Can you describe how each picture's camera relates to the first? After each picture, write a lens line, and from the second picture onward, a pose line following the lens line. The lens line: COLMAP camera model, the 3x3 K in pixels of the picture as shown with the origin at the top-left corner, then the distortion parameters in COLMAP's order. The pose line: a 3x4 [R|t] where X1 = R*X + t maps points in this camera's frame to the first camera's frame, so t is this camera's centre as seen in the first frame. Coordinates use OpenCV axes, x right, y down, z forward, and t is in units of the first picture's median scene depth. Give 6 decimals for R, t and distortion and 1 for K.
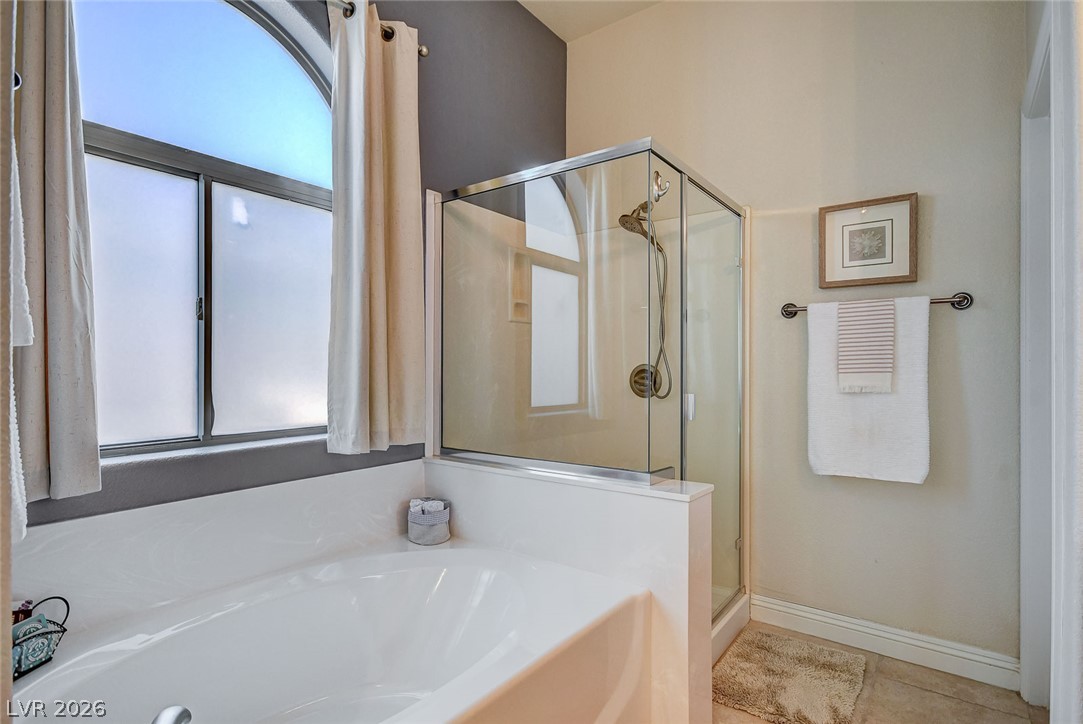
lens RADIAL K [[544.9, 0, 536.4], [0, 544.9, 364.5], [0, 0, 1]] dist [0.006797, -0.000418]
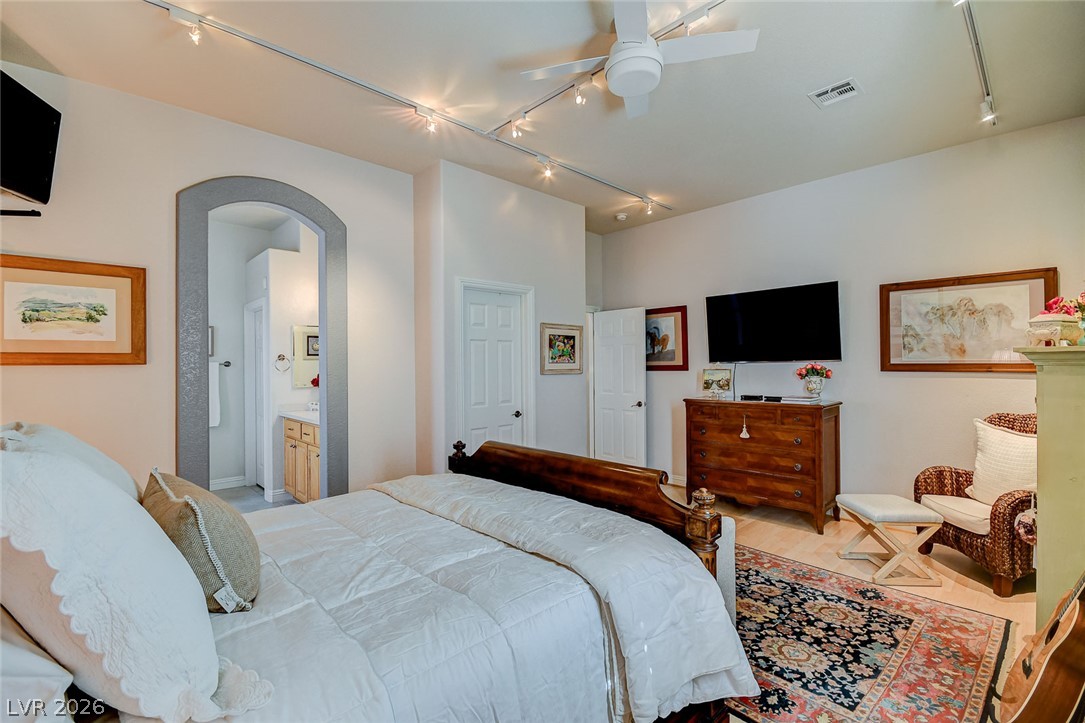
lens RADIAL K [[483.2, 0, 539.2], [0, 483.2, 361.9], [0, 0, 1]] dist [0.002836, -0.000183]
pose [[0.159358, 0.001255, 0.987220, -1.474381], [0.009549, 0.999950, -0.002813, -0.097180], [-0.987175, 0.009875, 0.159338, -1.044243]]
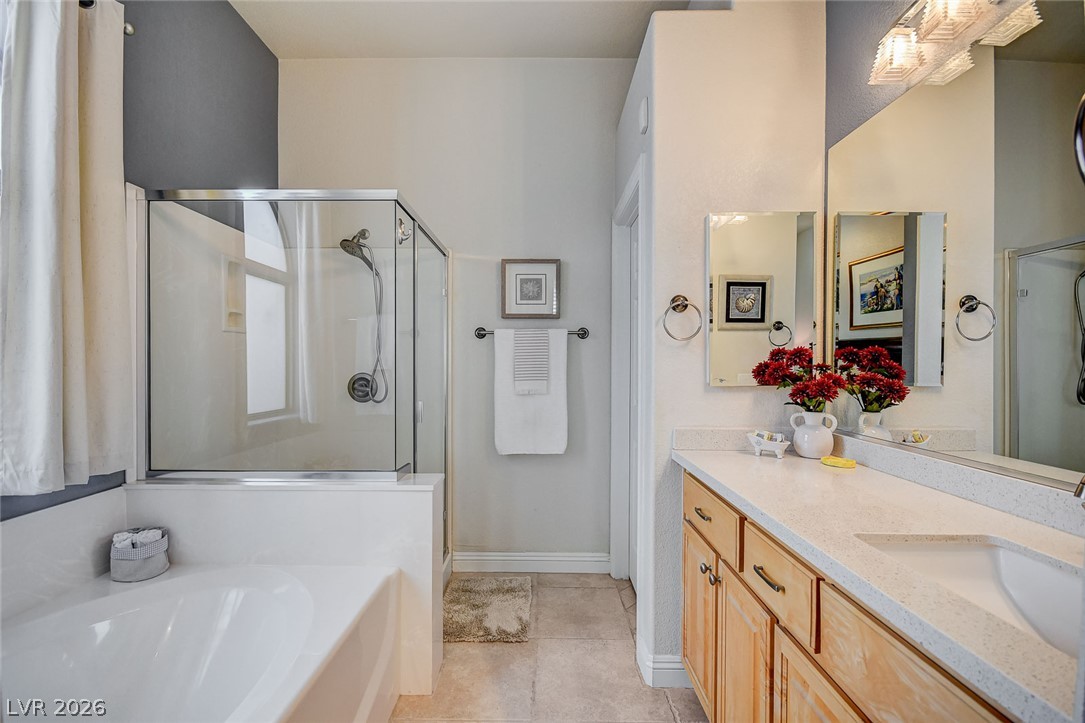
lens RADIAL K [[482.5, 0, 531.2], [0, 482.5, 367.5], [0, 0, 1]] dist [0.002108, -0.006739]
pose [[0.810718, -0.006738, 0.585398, -0.136111], [-0.002128, 0.999893, 0.014455, -0.035364], [-0.585433, -0.012965, 0.810617, -0.024359]]
